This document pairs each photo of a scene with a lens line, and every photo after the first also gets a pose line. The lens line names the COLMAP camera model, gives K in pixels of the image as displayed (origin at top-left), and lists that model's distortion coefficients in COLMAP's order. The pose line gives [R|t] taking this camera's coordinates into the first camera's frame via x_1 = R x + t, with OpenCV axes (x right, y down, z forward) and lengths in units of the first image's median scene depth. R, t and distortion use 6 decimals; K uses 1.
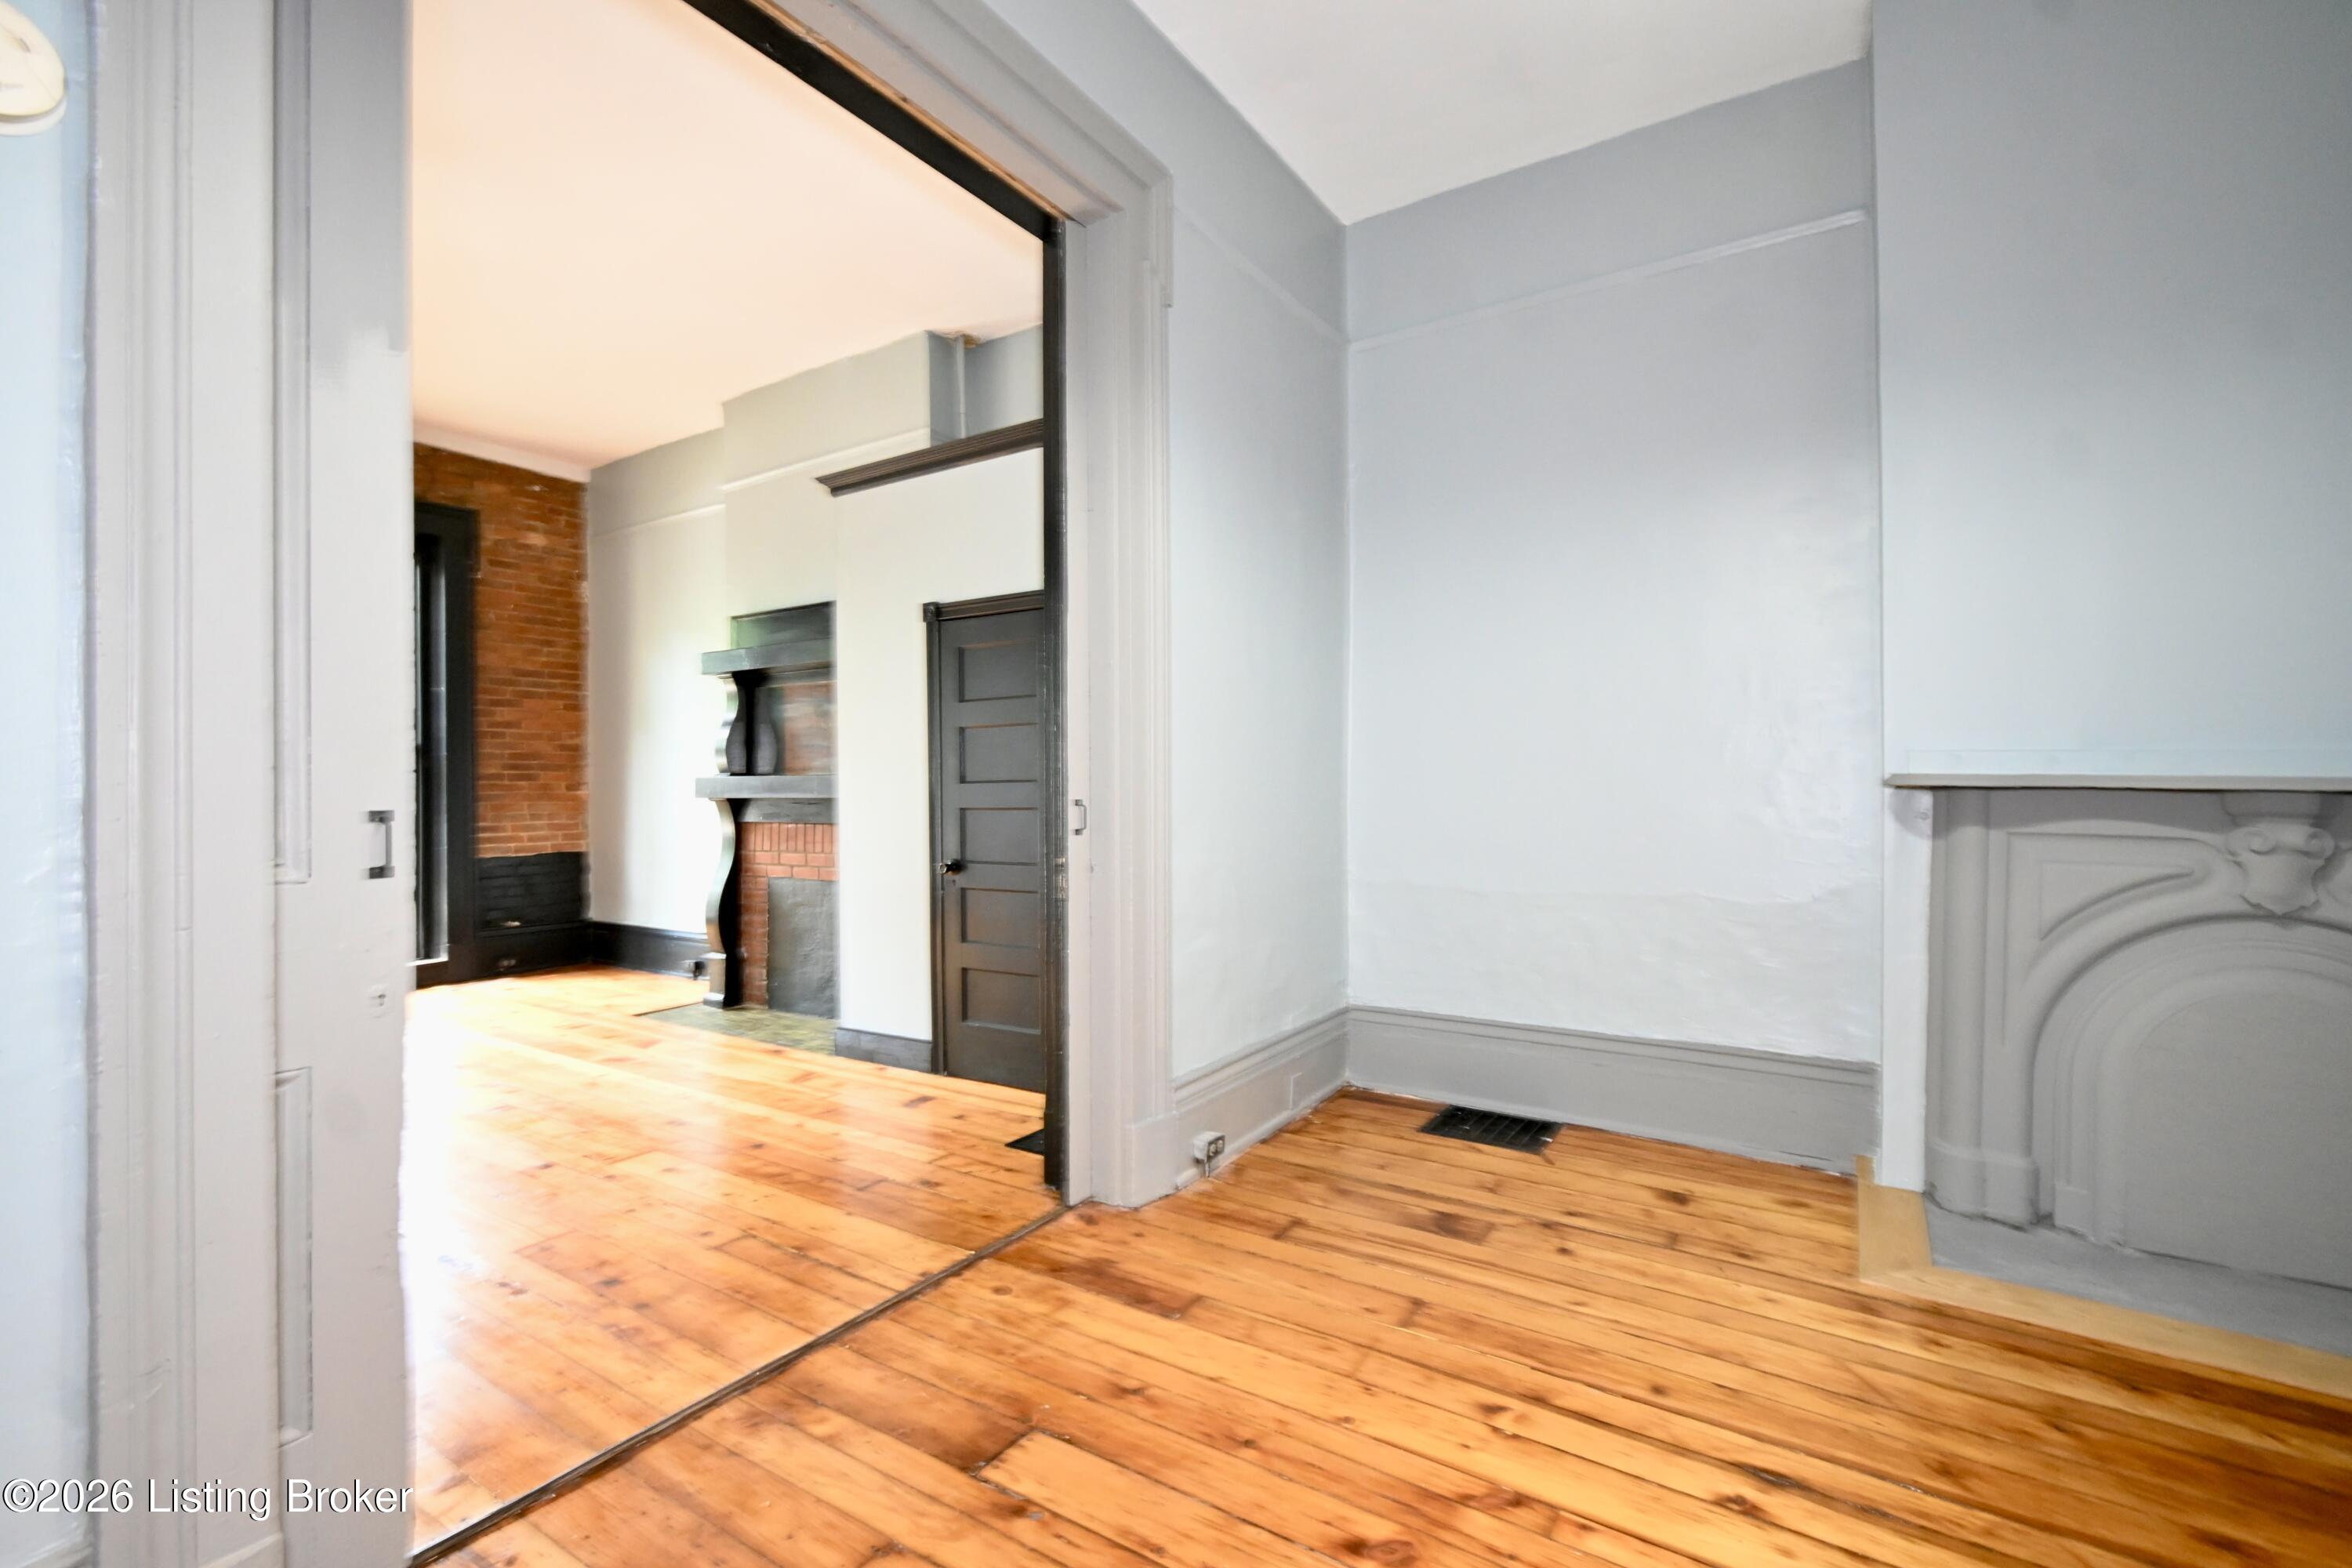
lens RADIAL K [[1048.6, 0, 1187.7], [0, 1048.6, 789.3], [0, 0, 1]] dist [0.012105, -0.004726]
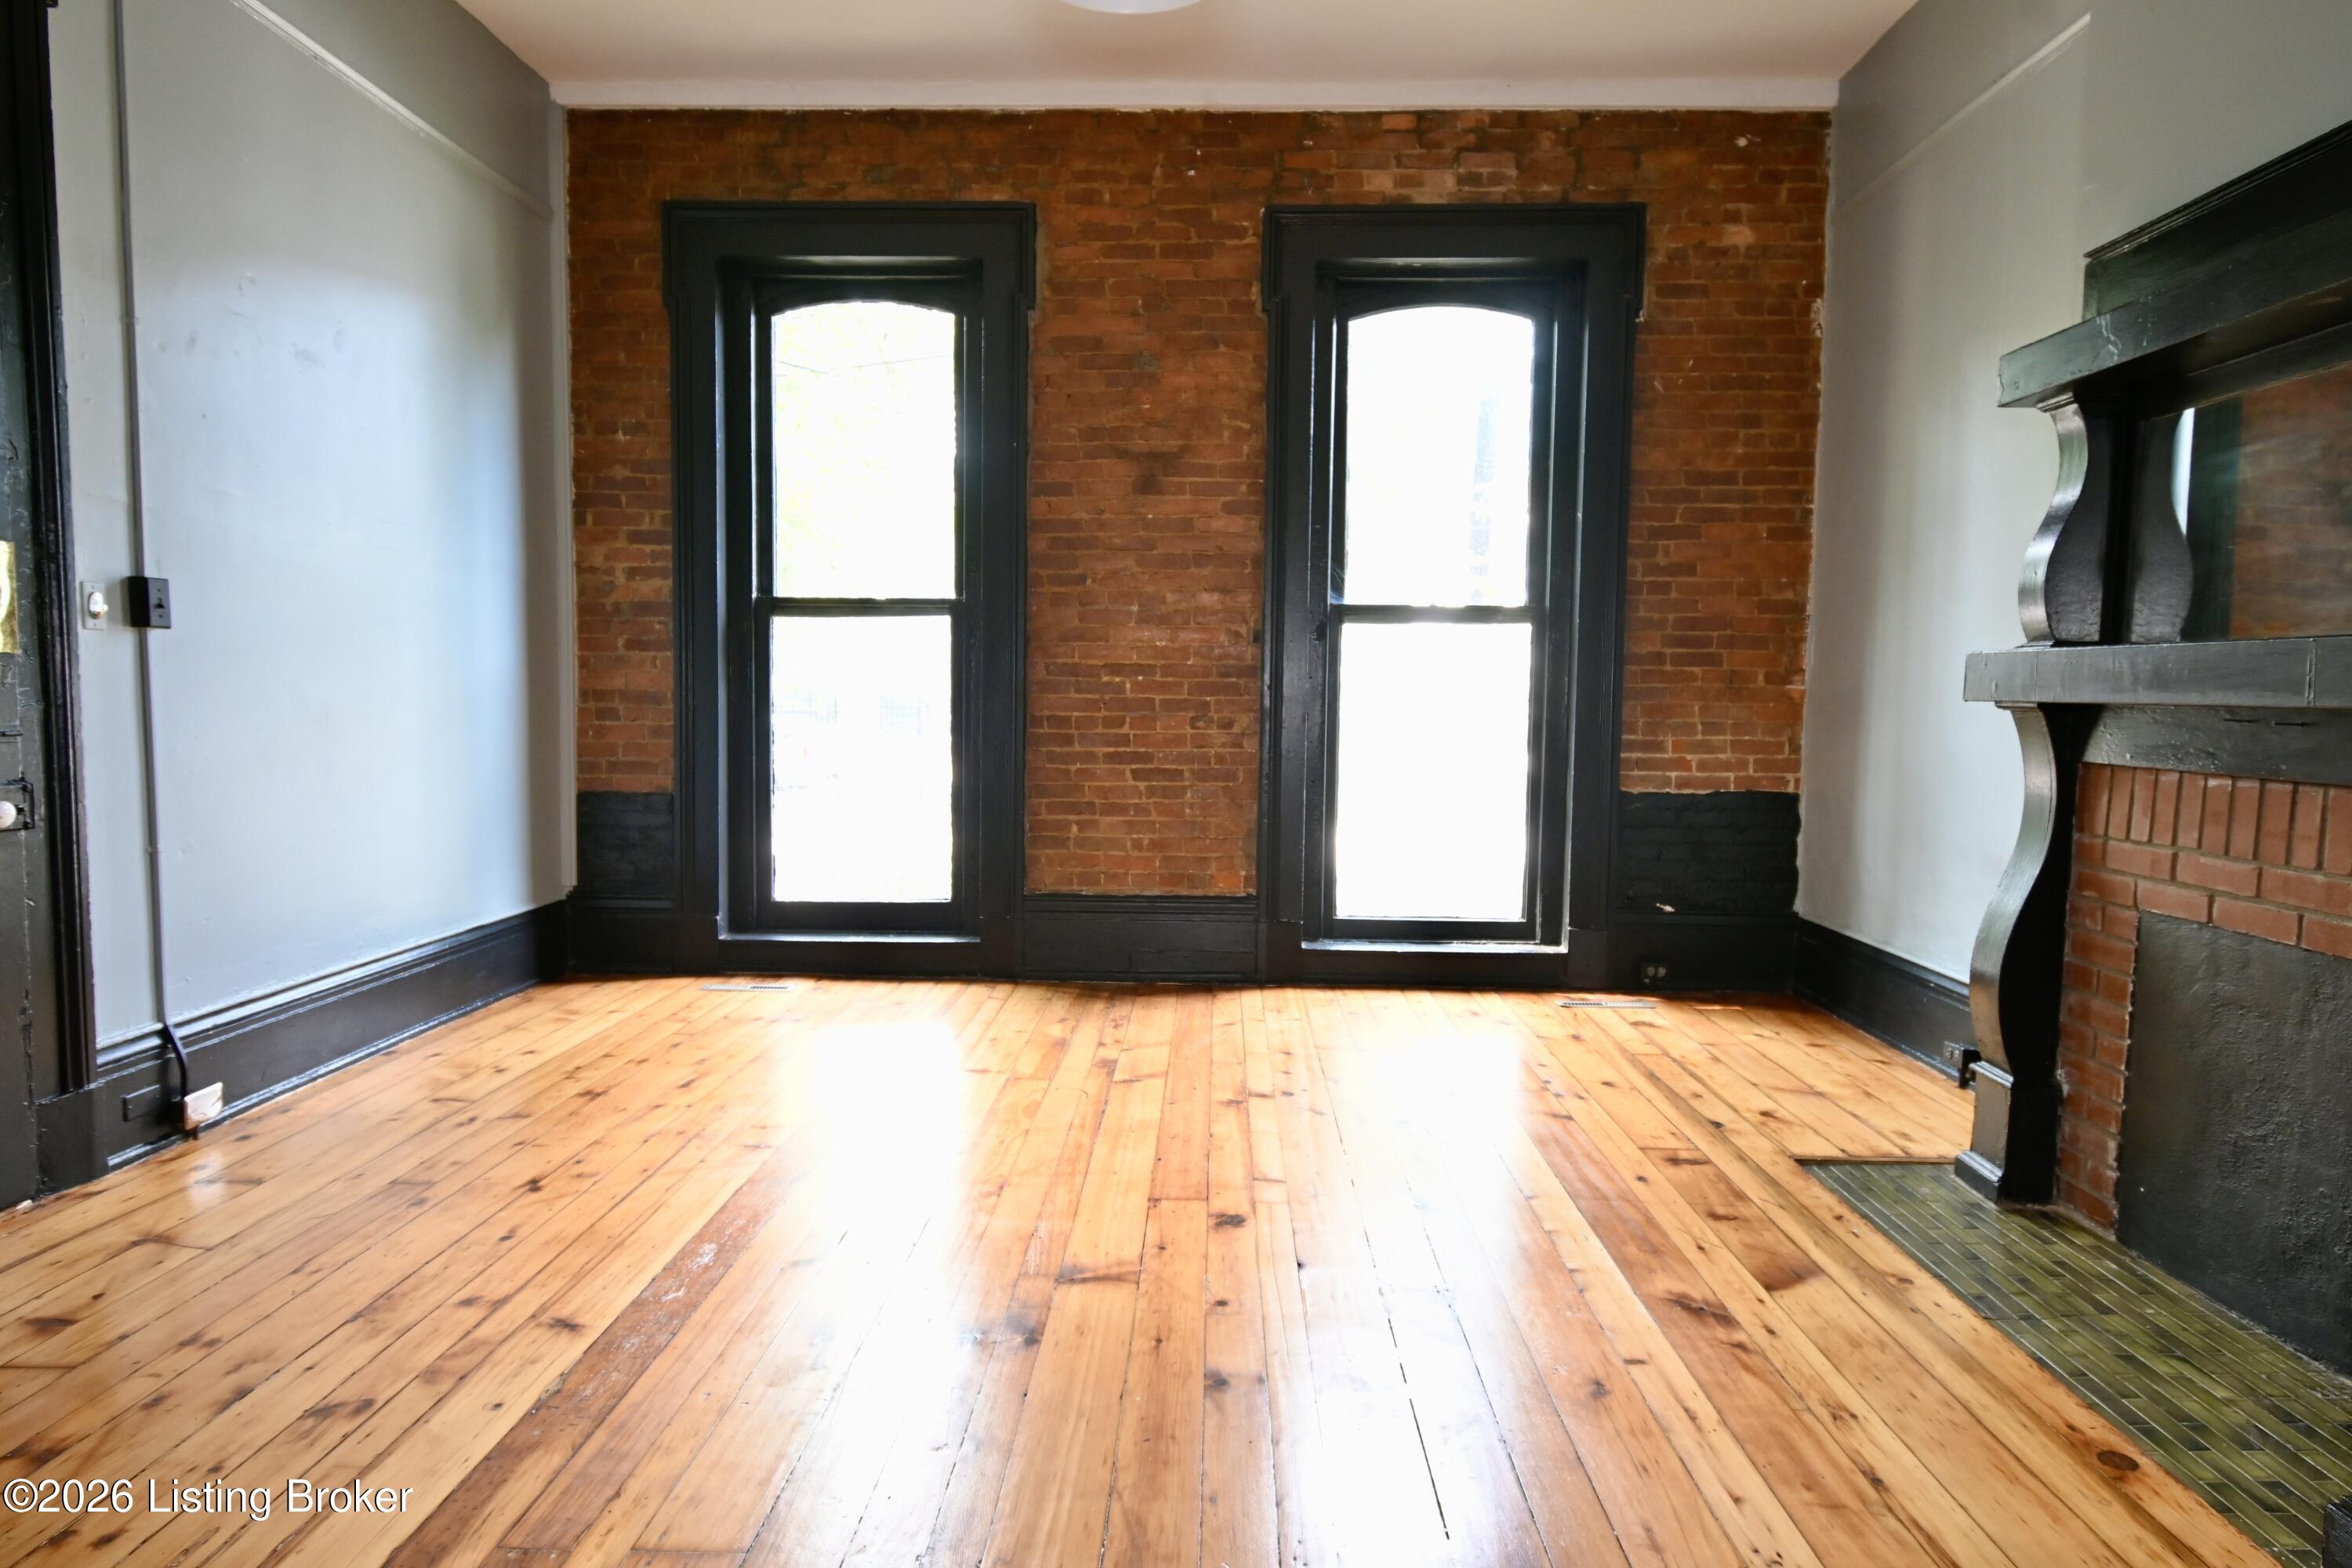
lens RADIAL K [[1363.9, 0, 1182.7], [0, 1363.9, 790.1], [0, 0, 1]] dist [0.001291, -0.000413]
pose [[0.520569, 0.076205, -0.850412, -0.179259], [-0.012983, 0.996600, 0.081358, 0.003972], [0.853721, -0.031312, 0.519789, 0.494333]]
